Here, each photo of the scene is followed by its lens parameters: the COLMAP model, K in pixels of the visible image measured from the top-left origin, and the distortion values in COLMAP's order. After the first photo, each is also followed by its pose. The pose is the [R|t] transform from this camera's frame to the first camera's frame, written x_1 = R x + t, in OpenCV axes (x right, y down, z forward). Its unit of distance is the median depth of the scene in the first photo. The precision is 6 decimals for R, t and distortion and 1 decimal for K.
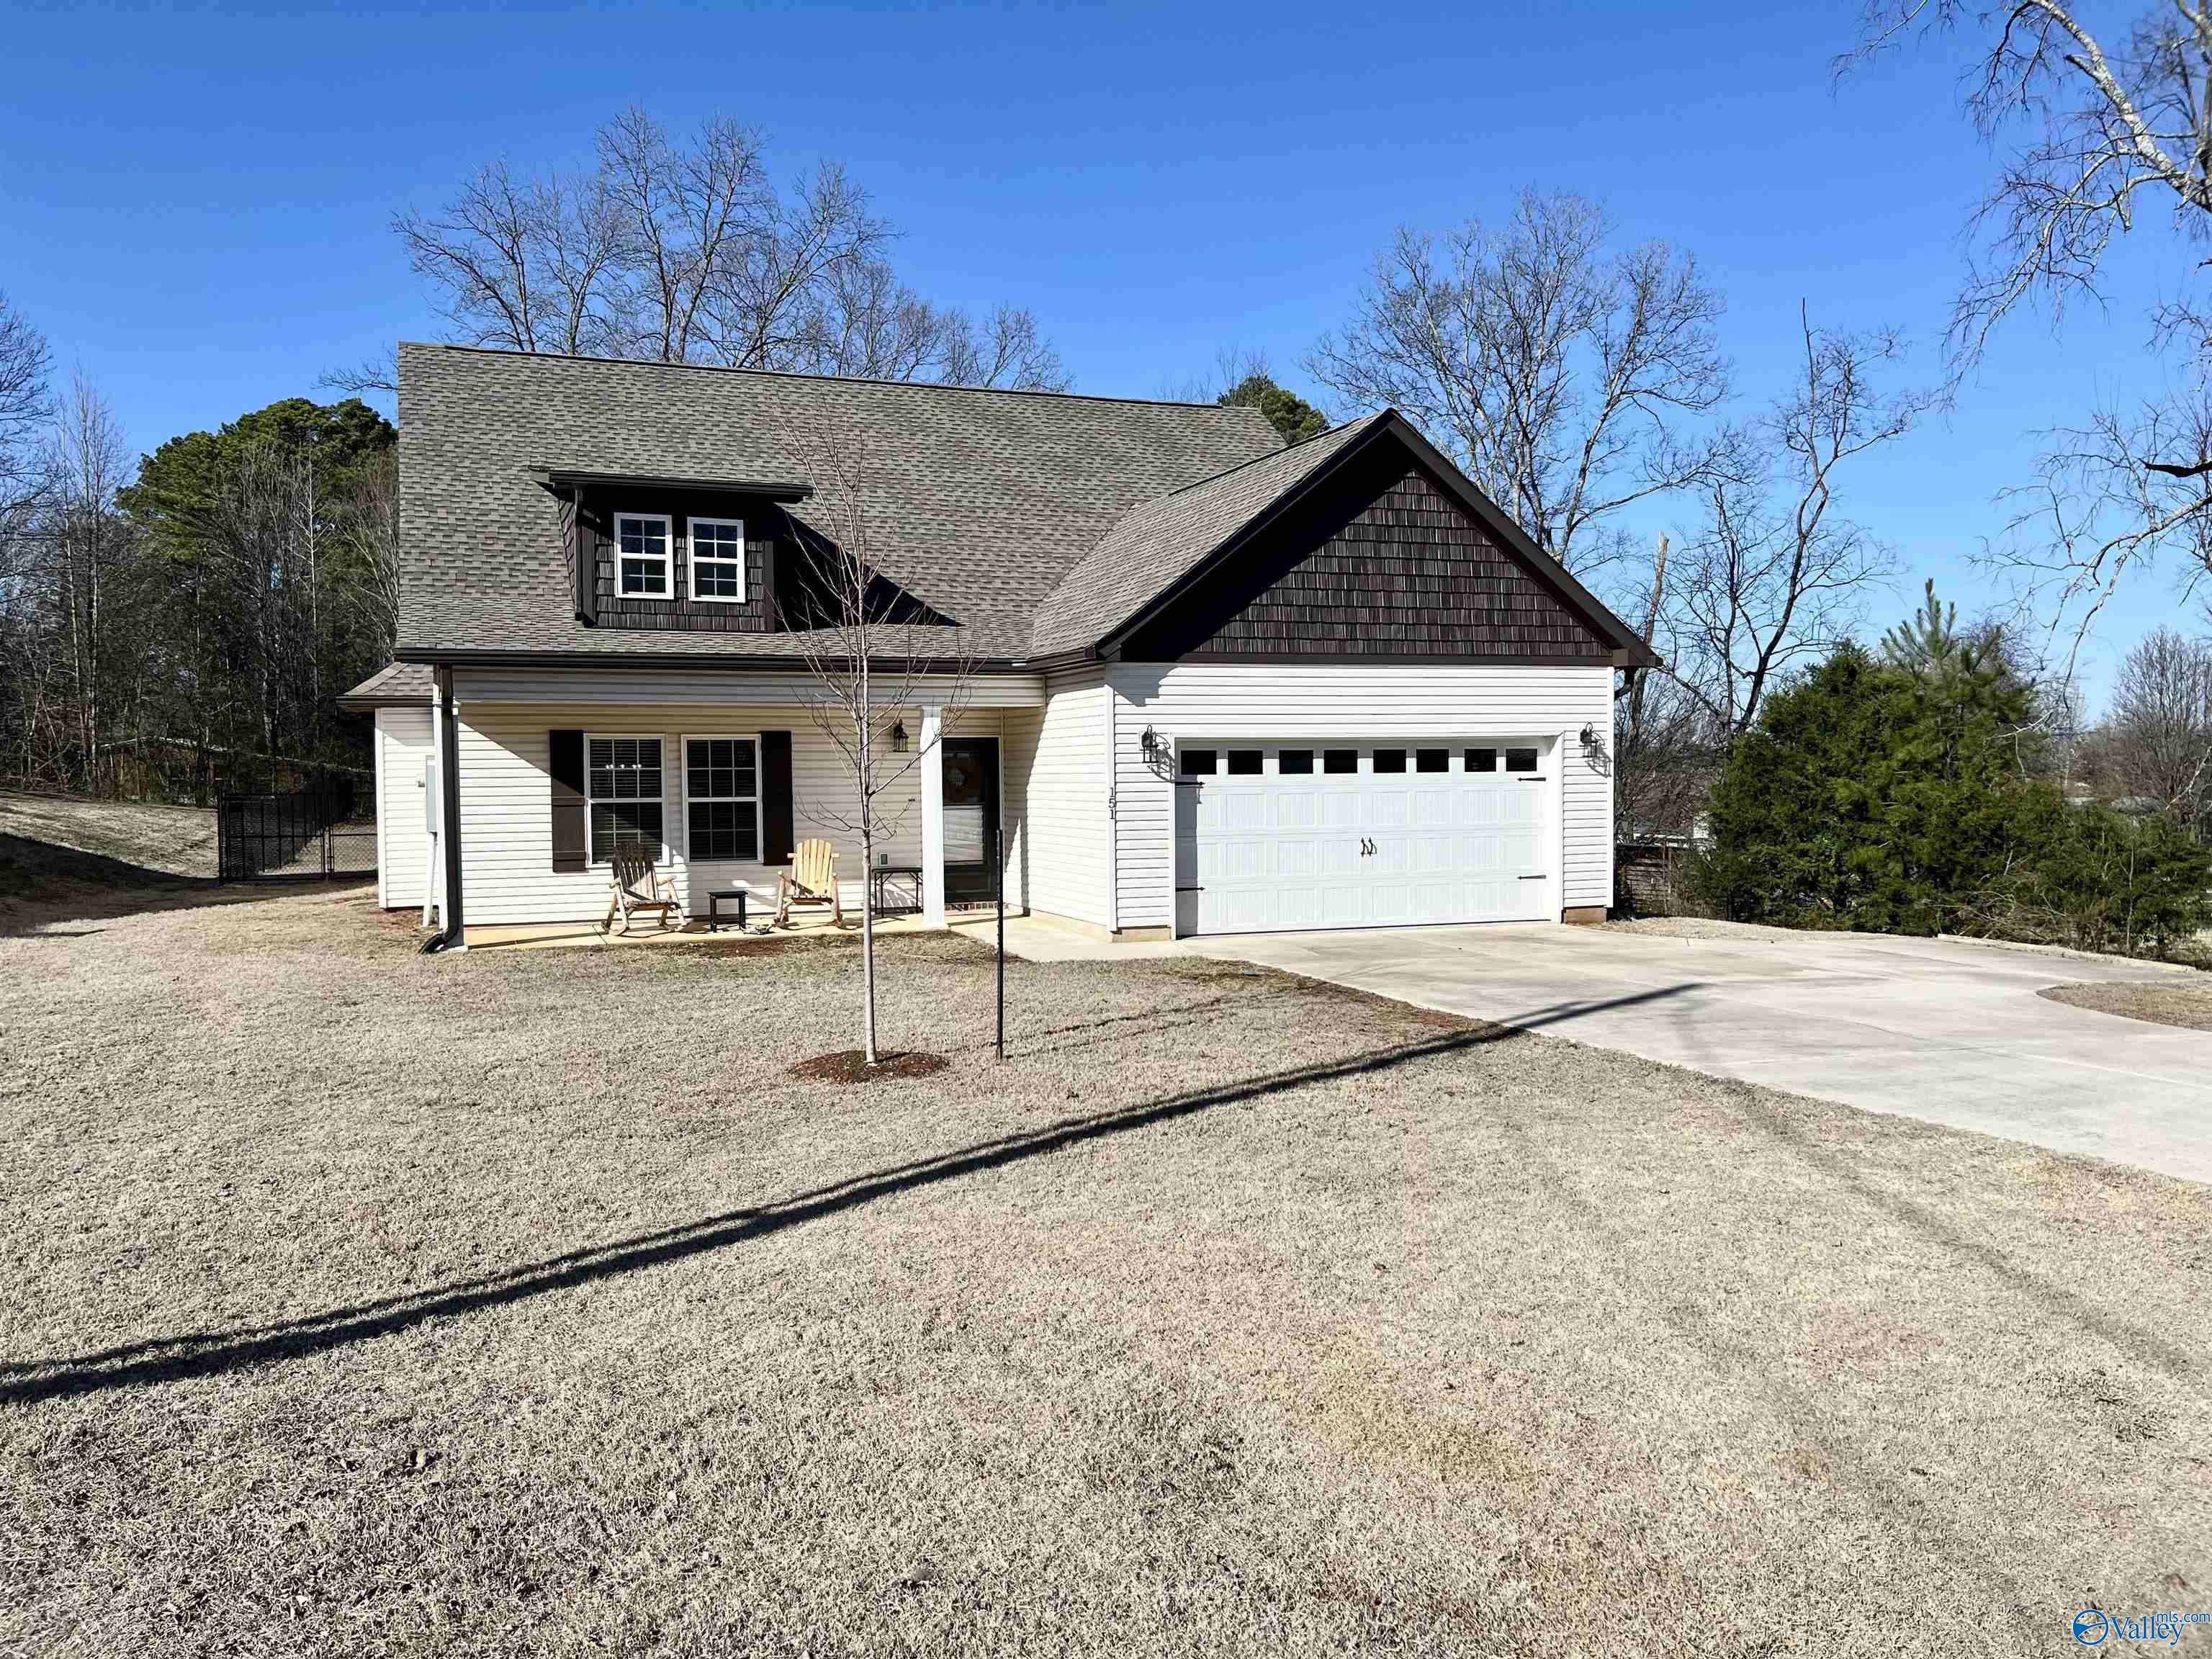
lens RADIAL K [[1711.2, 0, 1106.0], [0, 1711.2, 829.5], [0, 0, 1]] dist [0.014805, 0.001668]
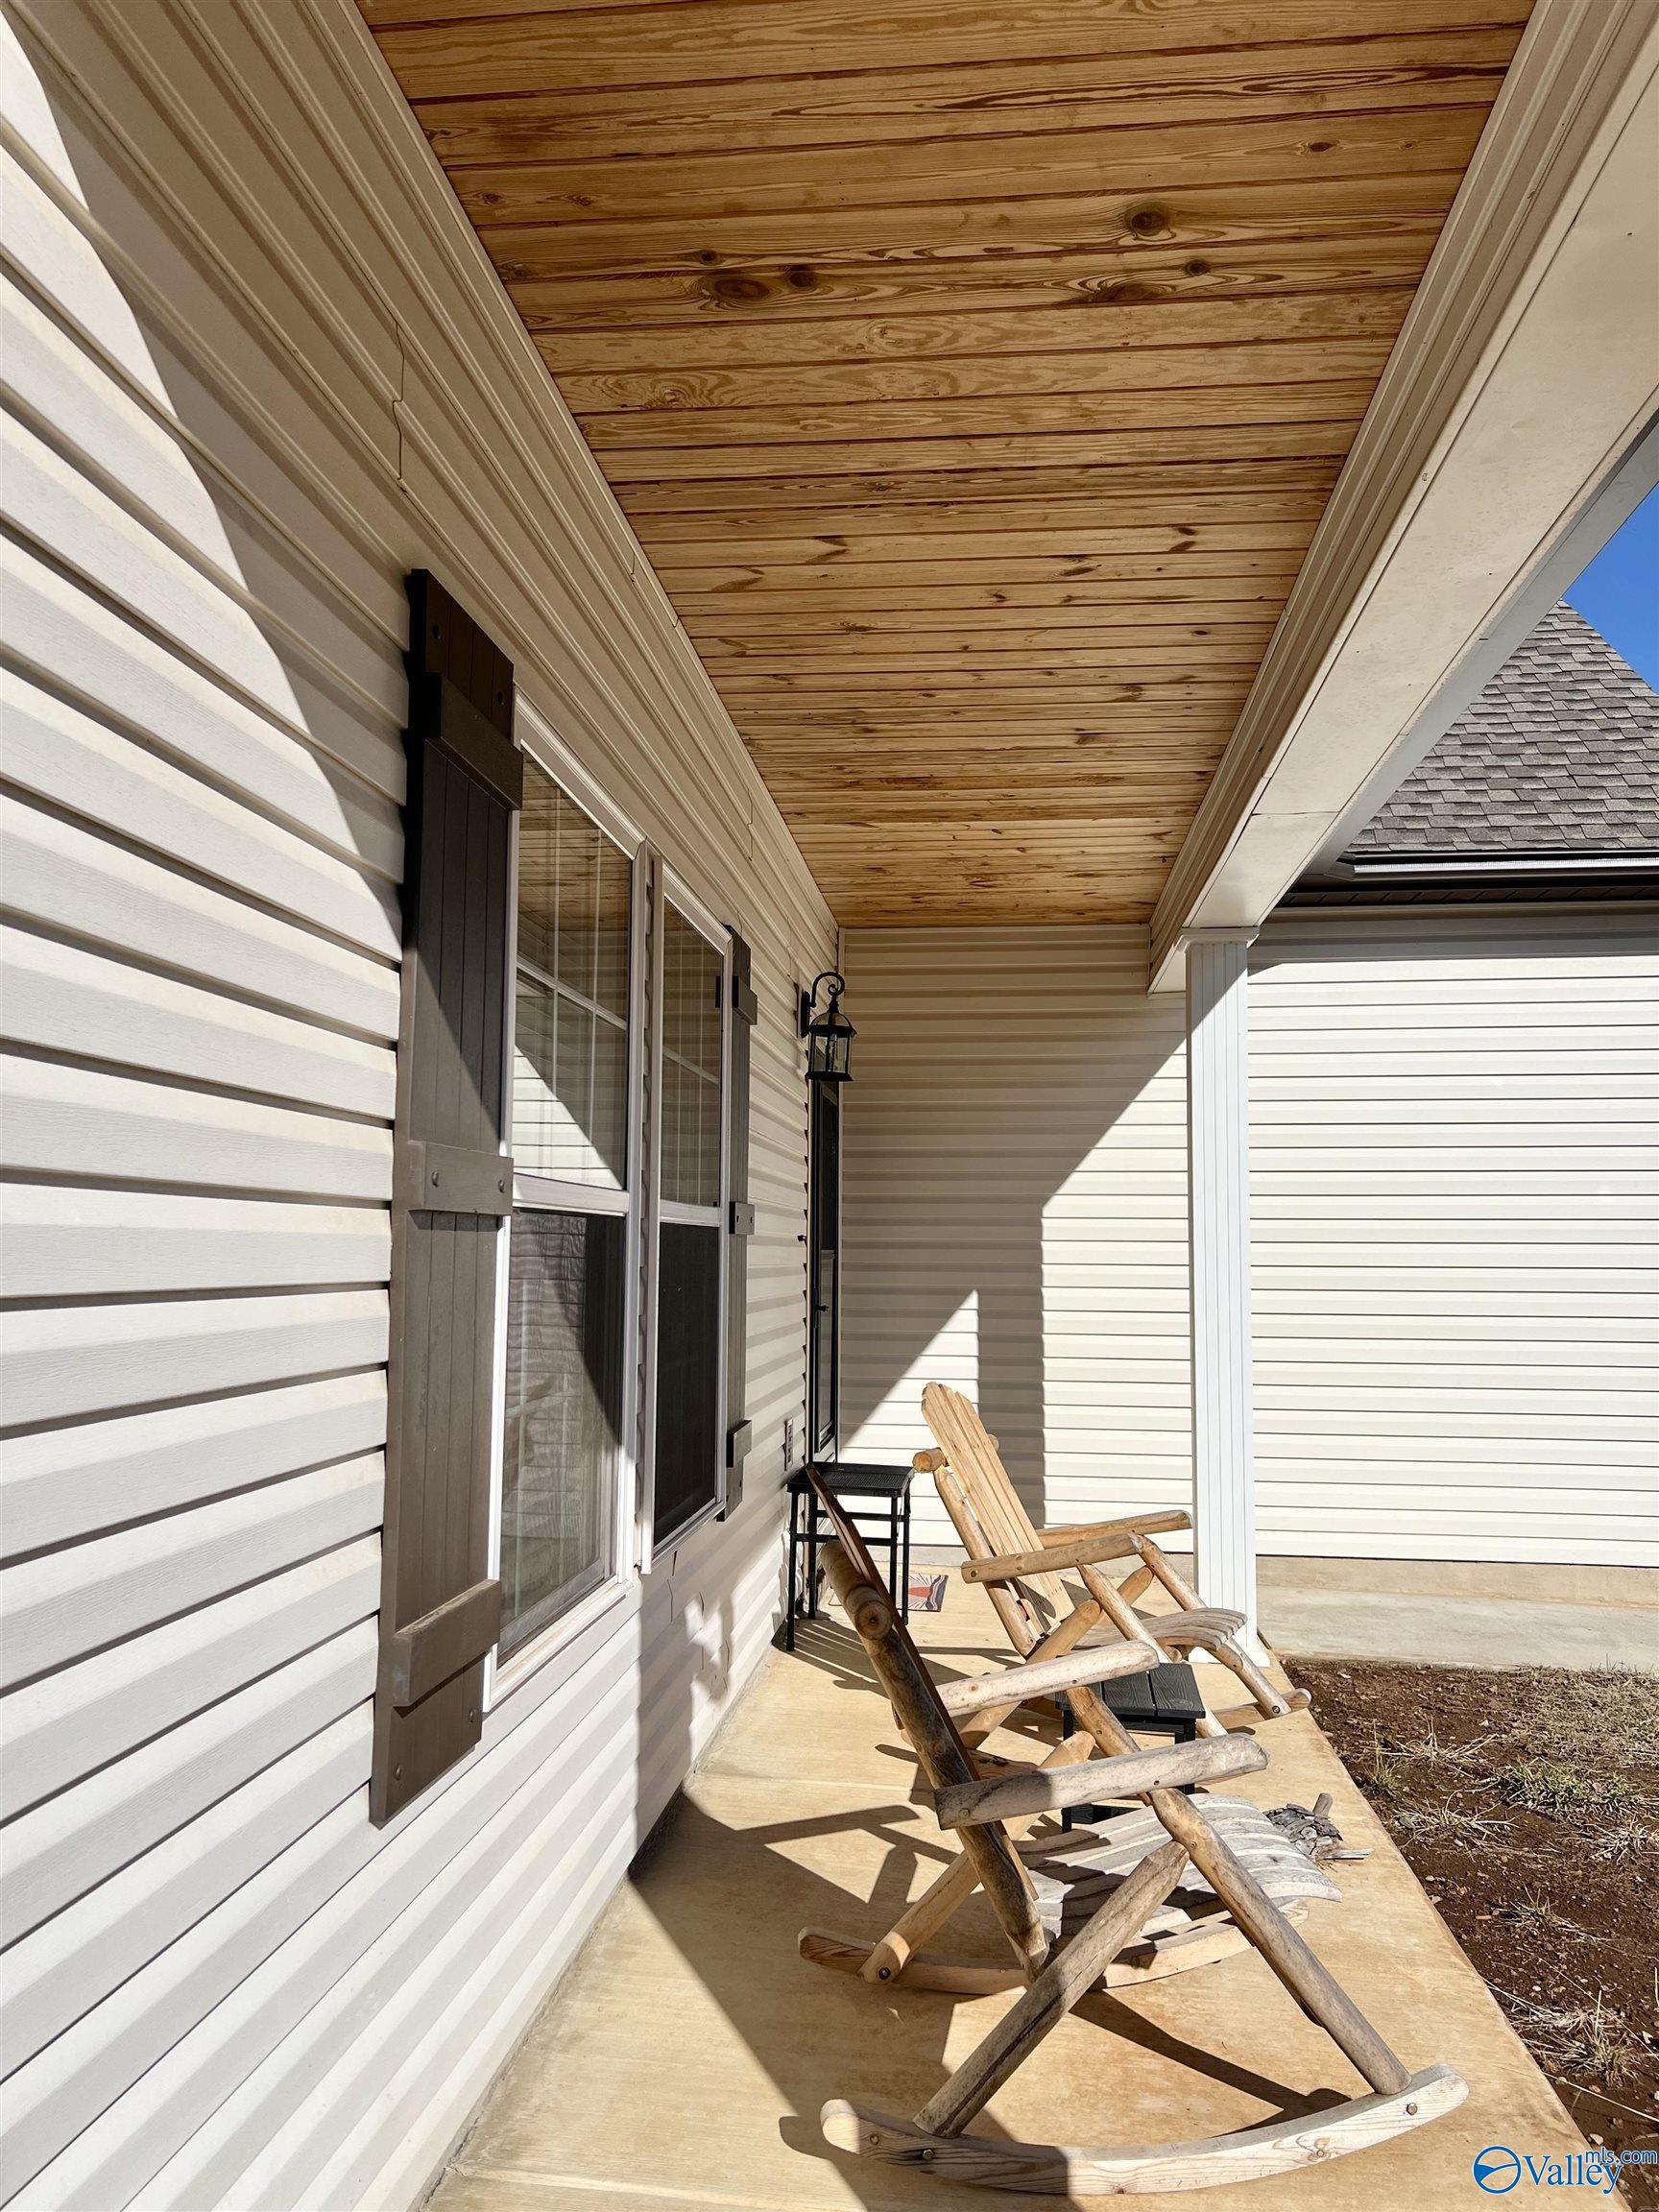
lens RADIAL K [[1711.2, 0, 829.5], [0, 1711.2, 1106.0], [0, 0, 1]] dist [0.014805, 0.001668]
pose [[0.445214, 0.093988, 0.890478, -0.411657], [0.009804, 0.993905, -0.109806, -0.008220], [-0.895371, 0.057617, 0.441578, 0.923257]]
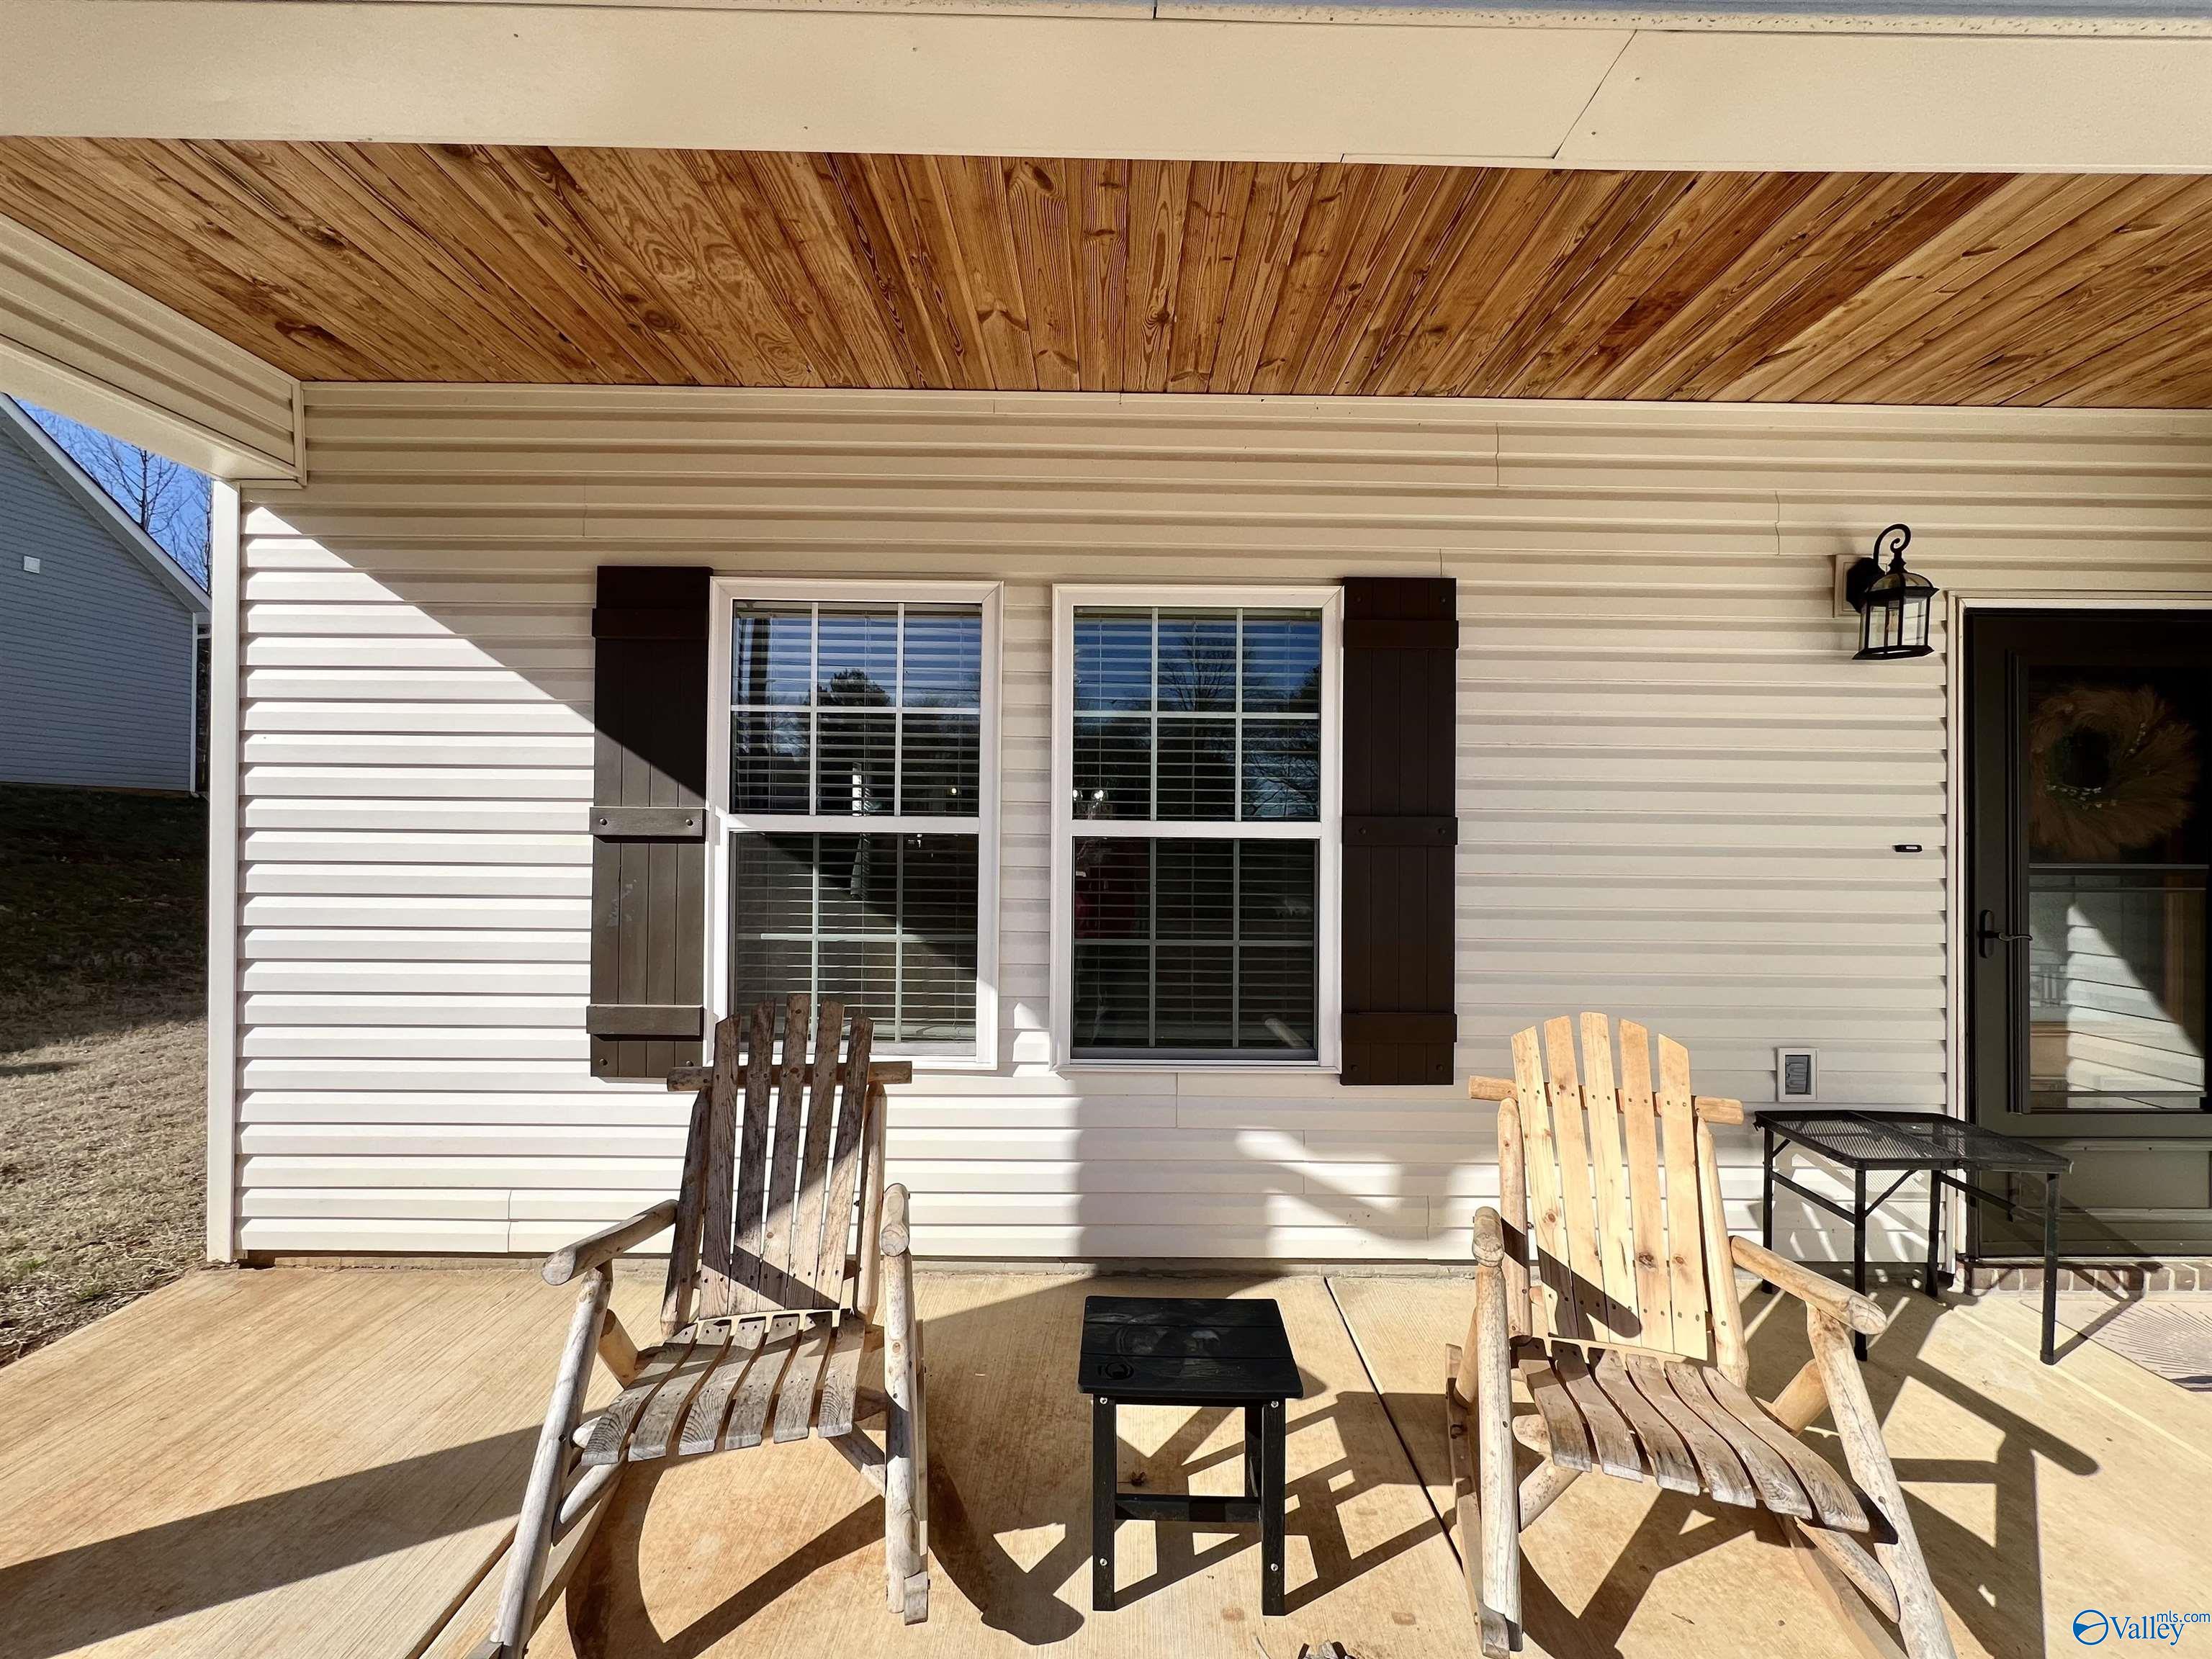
lens RADIAL K [[887.9, 0, 1106.0], [0, 887.9, 829.5], [0, 0, 1]] dist [-0.000450, -0.000074]
pose [[0.932999, 0.021719, -0.359223, -0.193346], [-0.033367, 0.999098, -0.026258, -0.013783], [0.358328, 0.036485, 0.932882, 0.893534]]
